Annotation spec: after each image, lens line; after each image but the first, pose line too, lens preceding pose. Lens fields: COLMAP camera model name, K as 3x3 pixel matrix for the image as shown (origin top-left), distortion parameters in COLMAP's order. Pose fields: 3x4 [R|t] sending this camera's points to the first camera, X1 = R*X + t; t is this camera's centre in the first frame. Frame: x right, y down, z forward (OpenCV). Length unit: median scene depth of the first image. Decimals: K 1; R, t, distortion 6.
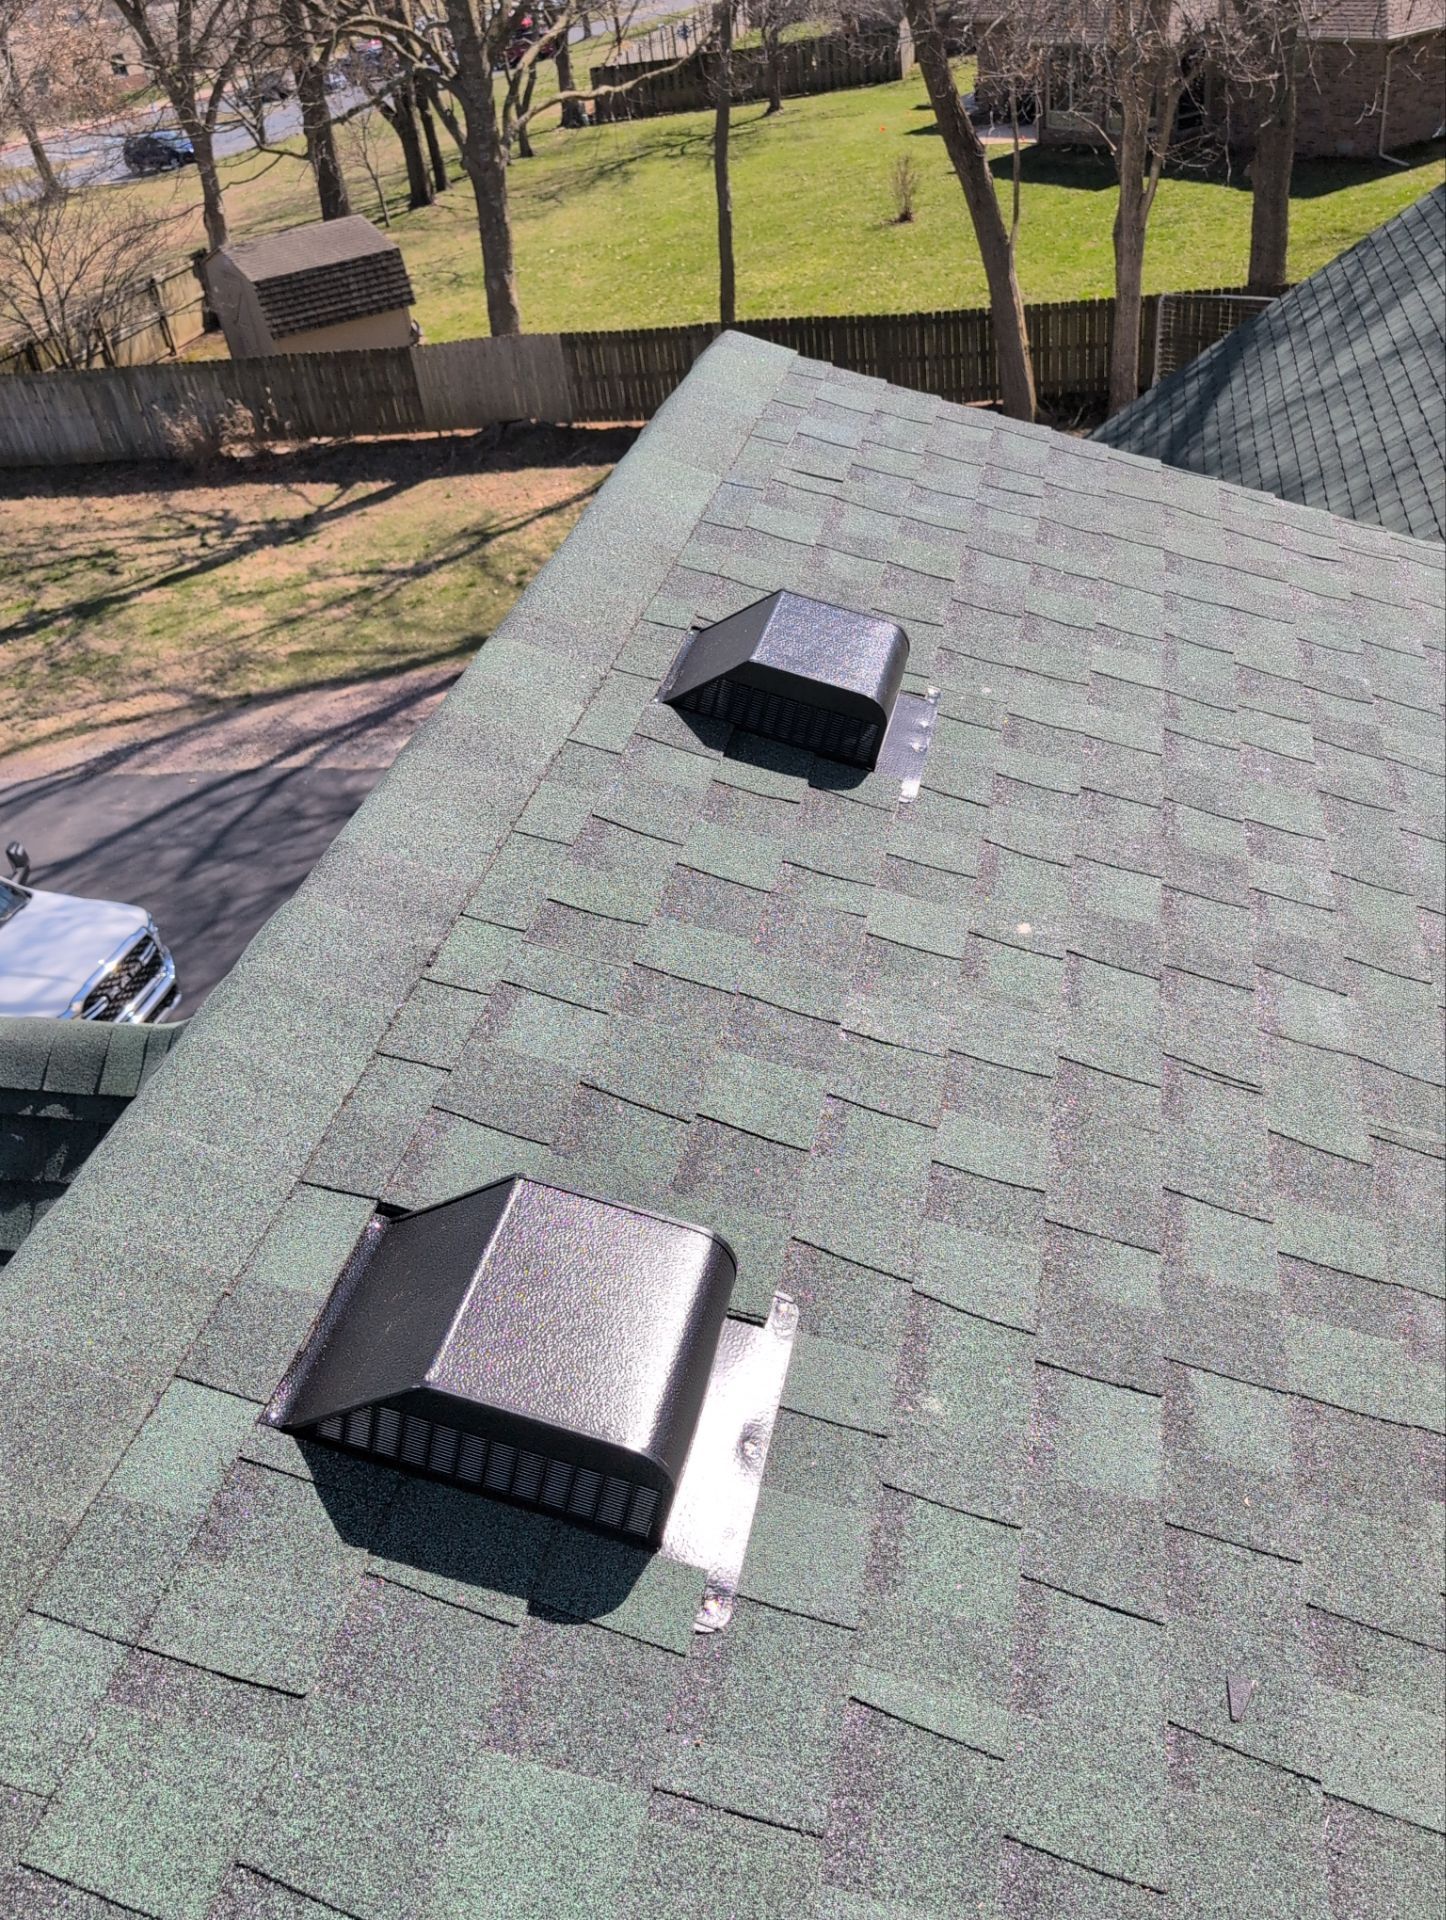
lens RADIAL K [[1619.9, 0, 735.3], [0, 1619.9, 965.4], [0, 0, 1]] dist [-0.007771, 0.026235]
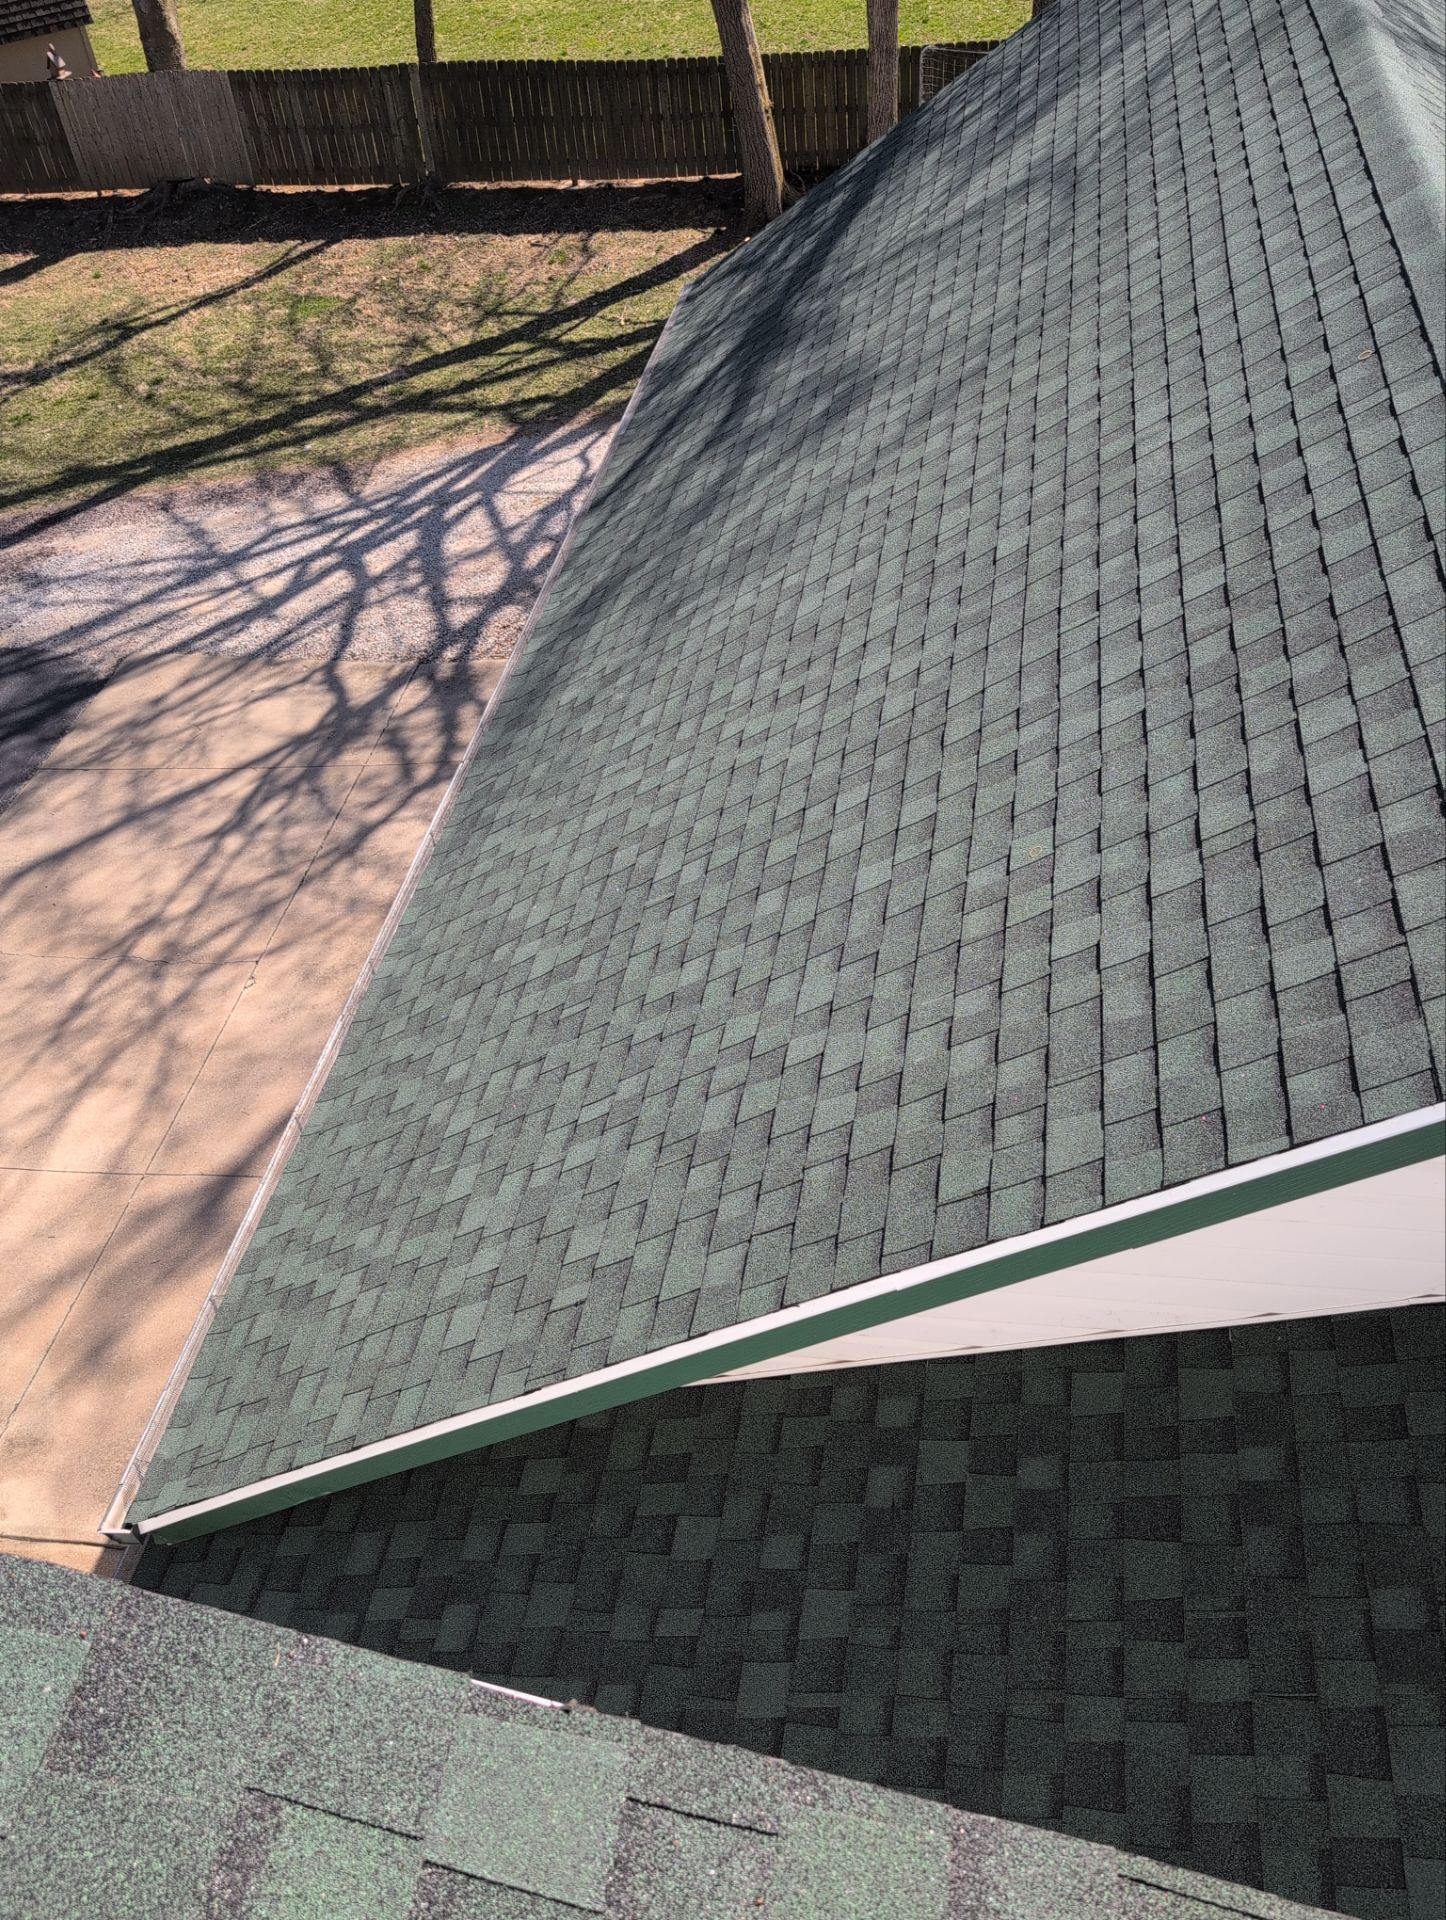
lens RADIAL K [[1613.9, 0, 734.3], [0, 1613.9, 961.0], [0, 0, 1]] dist [0.016806, -0.012449]
pose [[0.998027, -0.006548, 0.062447, 0.092109], [-0.002271, 0.990131, 0.140126, -0.053152], [-0.062748, -0.139991, 0.988163, 0.093329]]
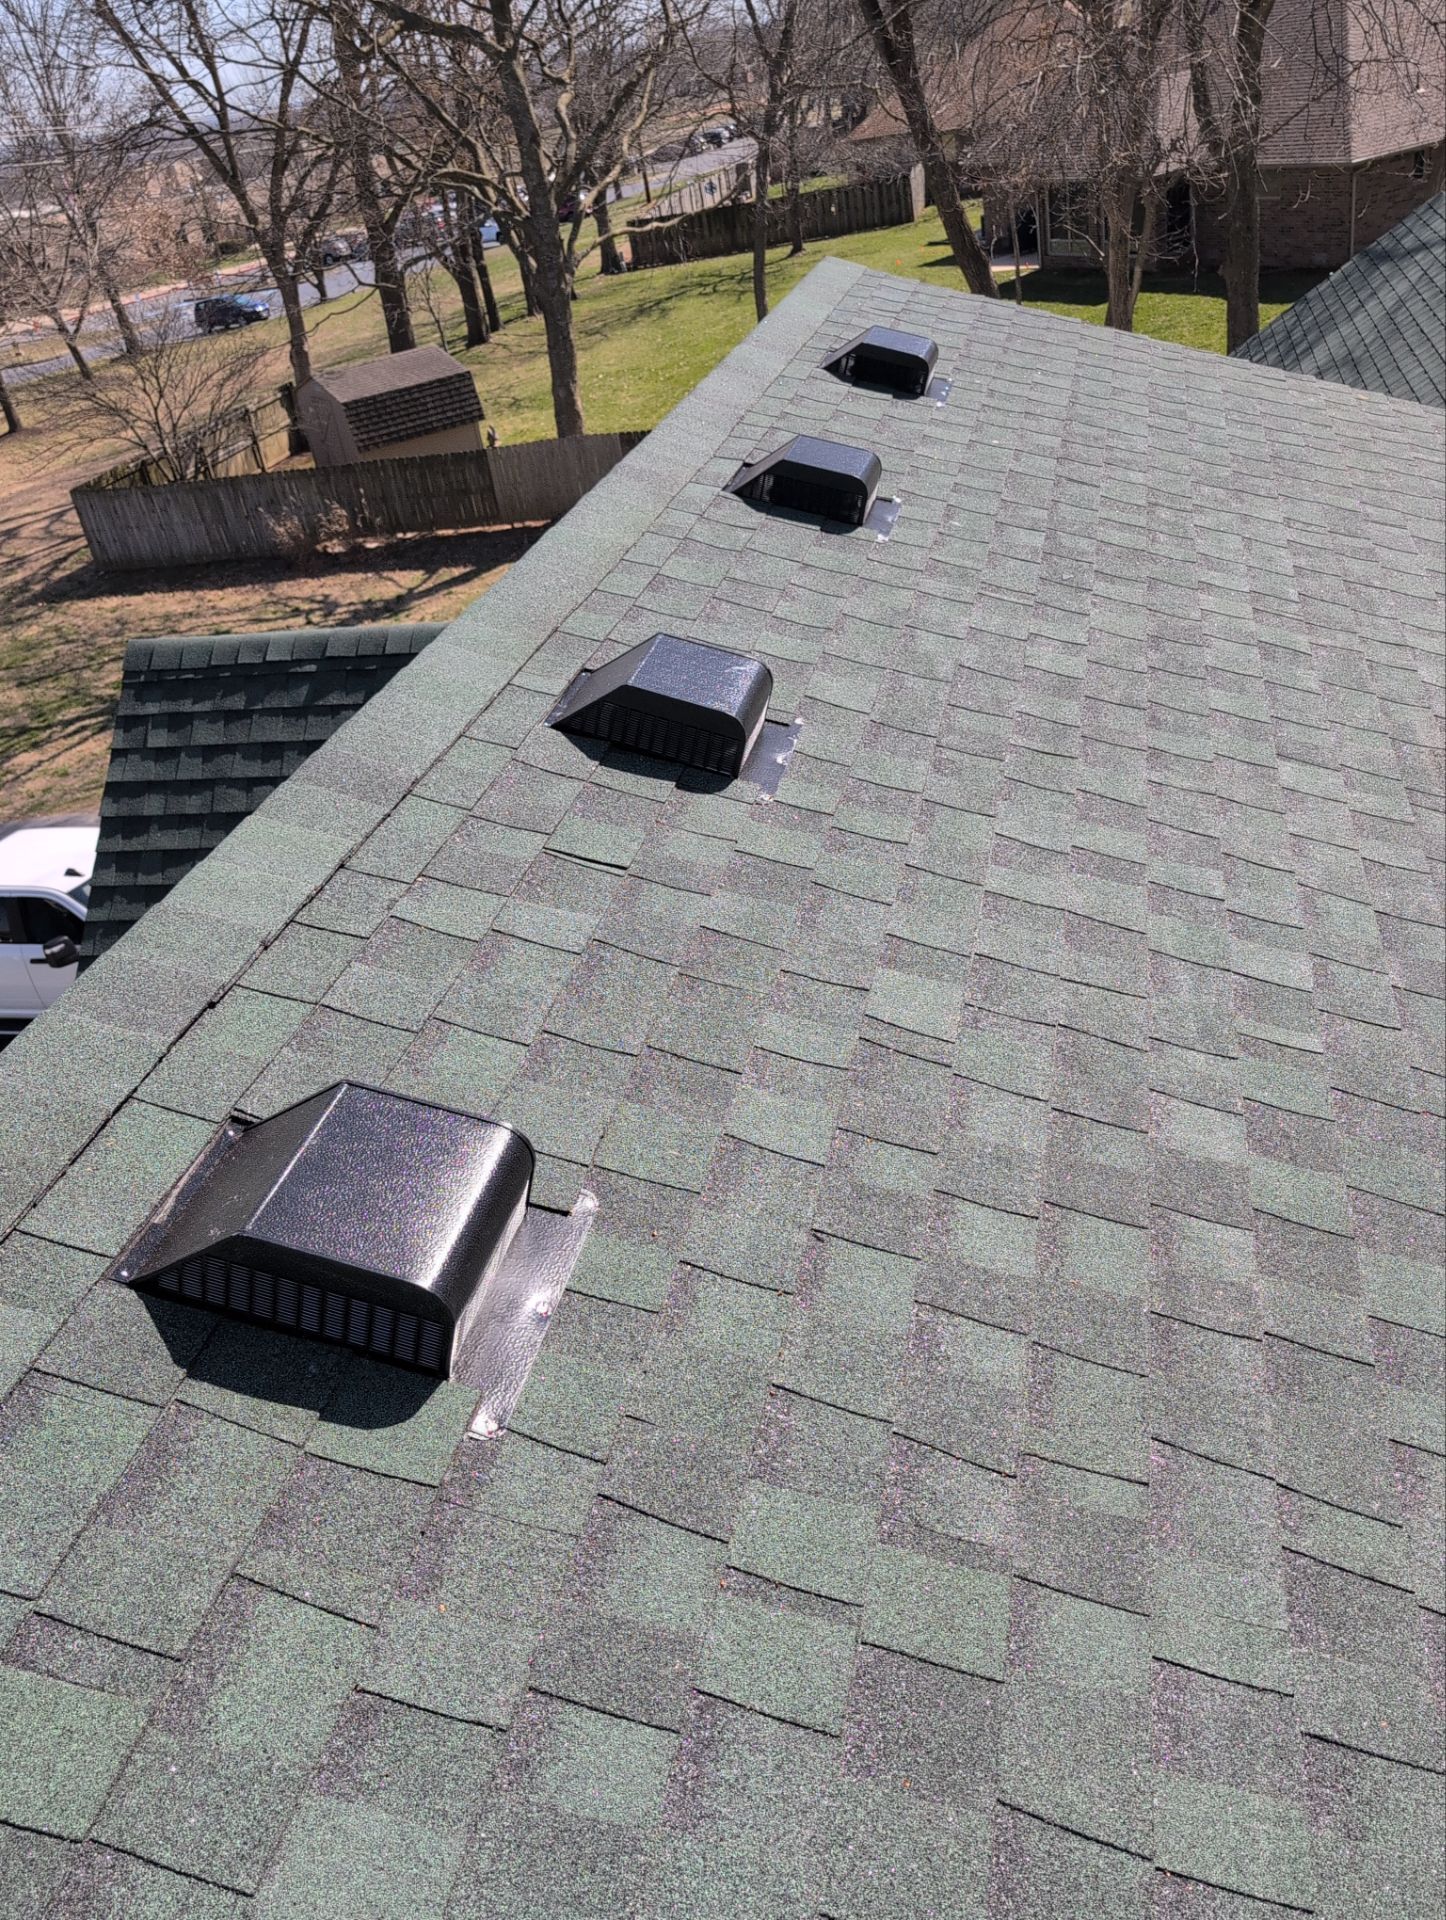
lens RADIAL K [[1612.1, 0, 735.3], [0, 1612.1, 961.9], [0, 0, 1]] dist [0.013602, -0.014986]
pose [[0.999476, -0.024045, -0.021648, -0.011265], [0.022244, 0.996554, -0.079904, 0.067053], [0.023494, 0.079381, 0.996567, -0.089507]]
